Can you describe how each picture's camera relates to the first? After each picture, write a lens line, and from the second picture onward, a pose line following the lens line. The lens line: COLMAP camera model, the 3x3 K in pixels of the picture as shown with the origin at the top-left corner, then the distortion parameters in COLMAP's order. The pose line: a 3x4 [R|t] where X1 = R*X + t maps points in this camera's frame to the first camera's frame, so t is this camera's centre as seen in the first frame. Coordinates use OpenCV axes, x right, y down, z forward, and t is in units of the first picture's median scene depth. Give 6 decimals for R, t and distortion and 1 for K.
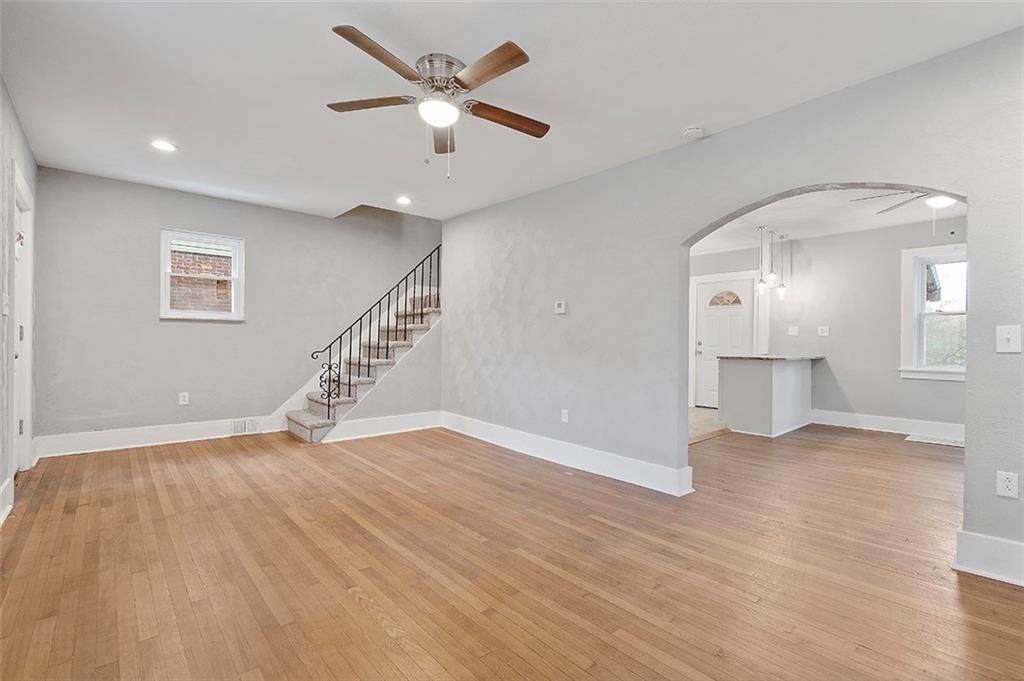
lens RADIAL K [[462.6, 0, 514.6], [0, 462.6, 337.4], [0, 0, 1]] dist [0.001651, 0.000438]
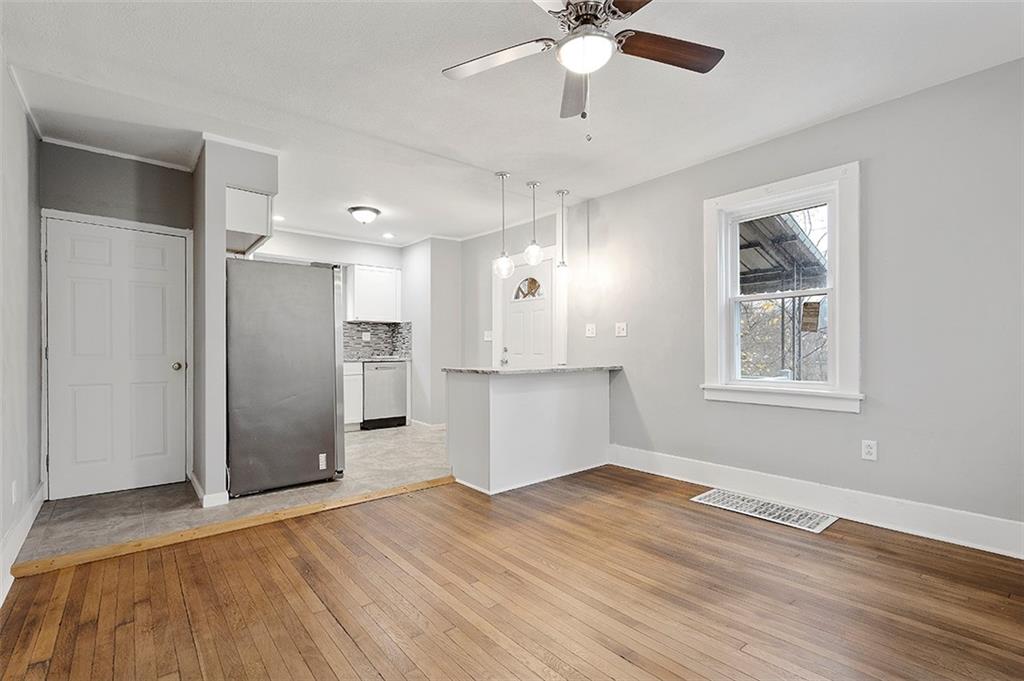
lens RADIAL K [[469.7, 0, 509.9], [0, 469.7, 348.0], [0, 0, 1]] dist [0.000089, 0.000355]
pose [[0.999146, -0.010404, -0.039979, 0.612630], [0.010572, 0.999936, 0.004004, 0.010417], [0.039935, -0.004424, 0.999193, 0.351167]]
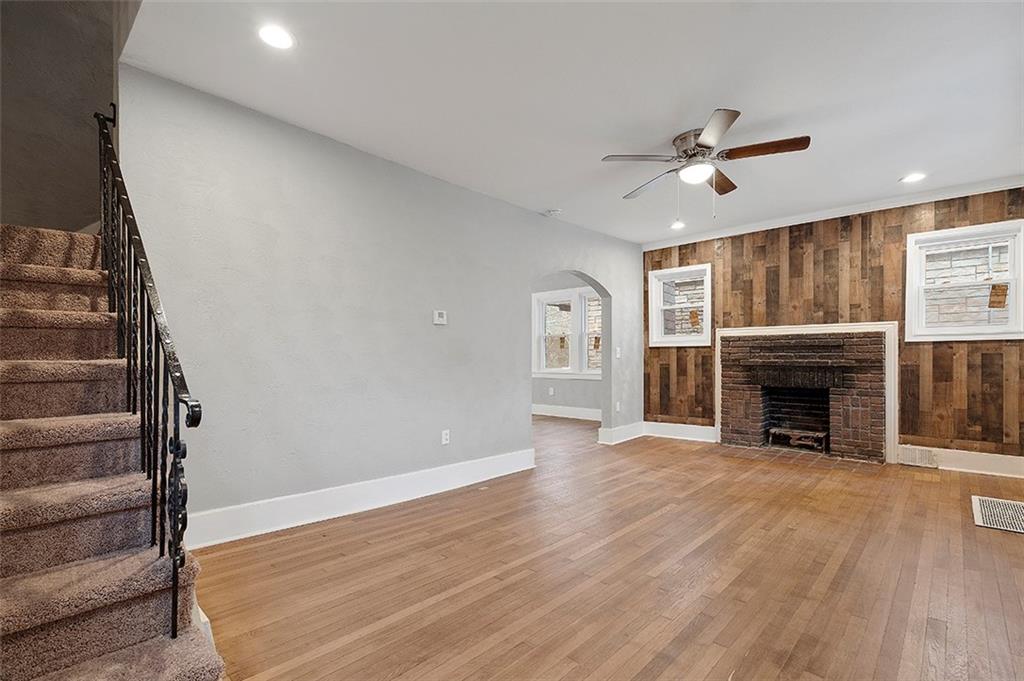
lens RADIAL K [[469.7, 0, 509.9], [0, 469.7, 348.0], [0, 0, 1]] dist [0.000089, 0.000355]
pose [[-0.086965, 0.007585, 0.996182, -0.631220], [-0.007495, 0.999938, -0.008268, 0.000741], [-0.996183, -0.008186, -0.086903, 0.731039]]
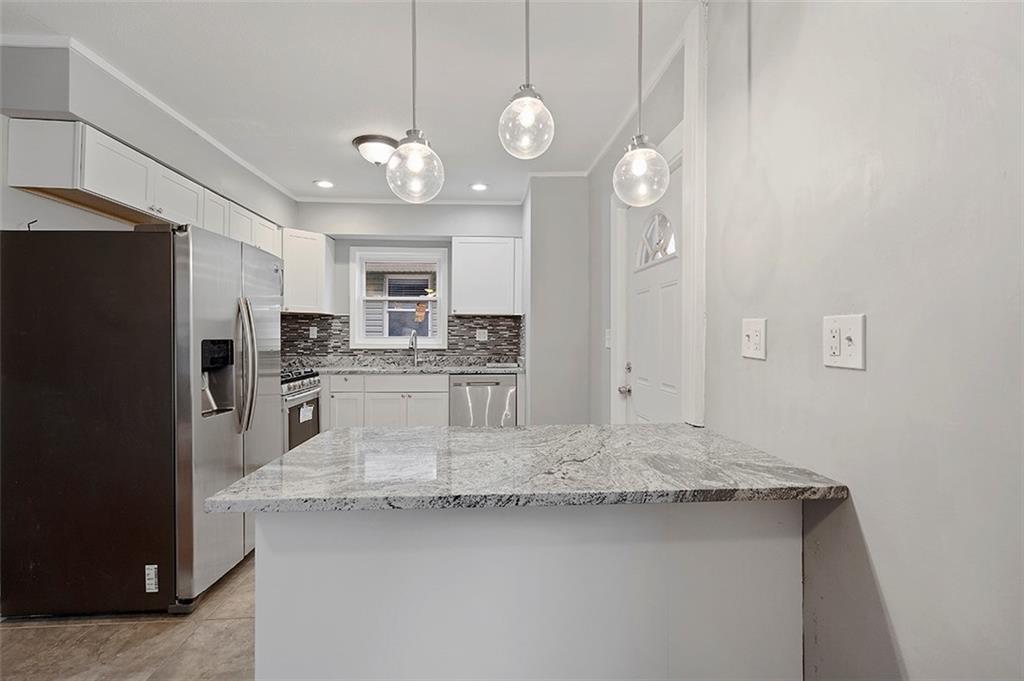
lens RADIAL K [[462.6, 0, 514.6], [0, 462.6, 337.4], [0, 0, 1]] dist [0.001651, 0.000438]
pose [[0.789162, -0.005854, -0.614157, 0.779949], [0.012489, 0.999901, 0.006517, -0.020122], [0.614058, -0.012813, 0.789157, 0.913467]]
